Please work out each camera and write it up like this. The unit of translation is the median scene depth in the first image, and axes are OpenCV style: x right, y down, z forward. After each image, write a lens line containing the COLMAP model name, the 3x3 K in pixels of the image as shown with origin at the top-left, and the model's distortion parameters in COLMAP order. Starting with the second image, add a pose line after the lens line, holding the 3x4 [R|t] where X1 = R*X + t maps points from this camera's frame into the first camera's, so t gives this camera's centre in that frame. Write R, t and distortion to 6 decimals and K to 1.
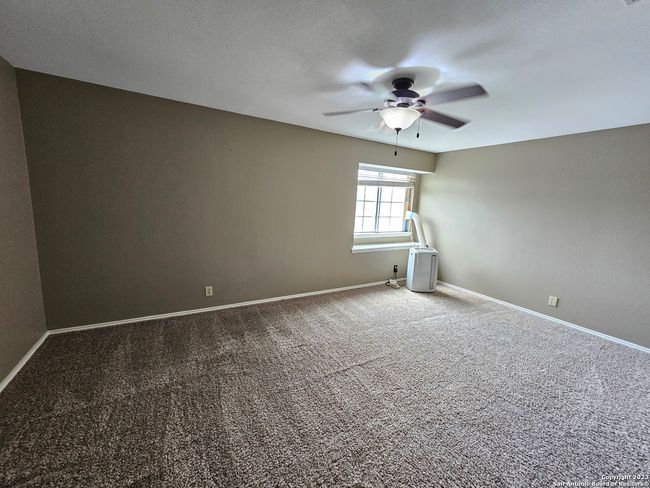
lens RADIAL K [[269.1, 0, 325.9], [0, 269.1, 243.0], [0, 0, 1]] dist [0.002100, 0.000543]
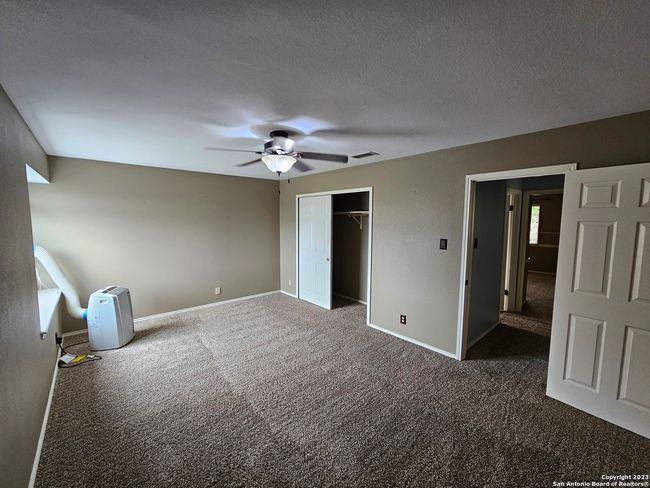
lens RADIAL K [[269.1, 0, 325.3], [0, 269.1, 242.6], [0, 0, 1]] dist [0.002100, 0.000543]
pose [[-0.195823, -0.142785, 0.970189, -0.533334], [0.139584, 0.975211, 0.171697, -0.172880], [-0.970654, 0.169045, -0.171038, 0.611409]]
